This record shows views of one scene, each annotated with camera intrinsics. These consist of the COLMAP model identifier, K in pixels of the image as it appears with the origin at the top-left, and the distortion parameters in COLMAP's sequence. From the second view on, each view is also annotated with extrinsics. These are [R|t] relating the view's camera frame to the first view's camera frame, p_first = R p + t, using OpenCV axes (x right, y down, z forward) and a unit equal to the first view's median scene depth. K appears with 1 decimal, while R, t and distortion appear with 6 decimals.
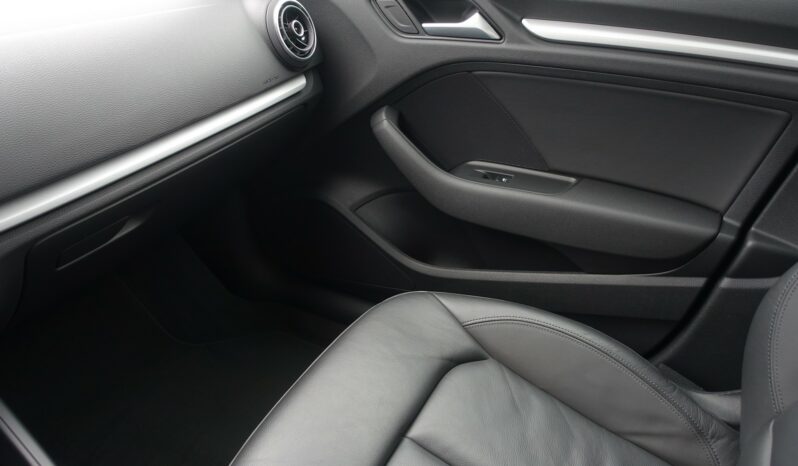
lens RADIAL K [[547.8, 0, 393.2], [0, 547.8, 234.3], [0, 0, 1]] dist [-0.000073, -0.002176]
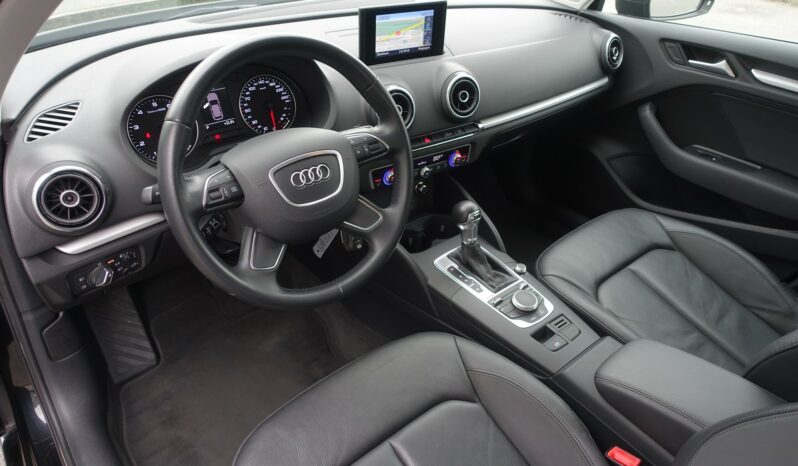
lens RADIAL K [[547.8, 0, 400.6], [0, 547.8, 228.9], [0, 0, 1]] dist [-0.000073, -0.002176]
pose [[0.927710, 0.251571, -0.275802, -0.181249], [-0.239363, 0.967820, 0.077650, 0.219596], [0.286461, -0.006020, 0.958073, -0.931855]]
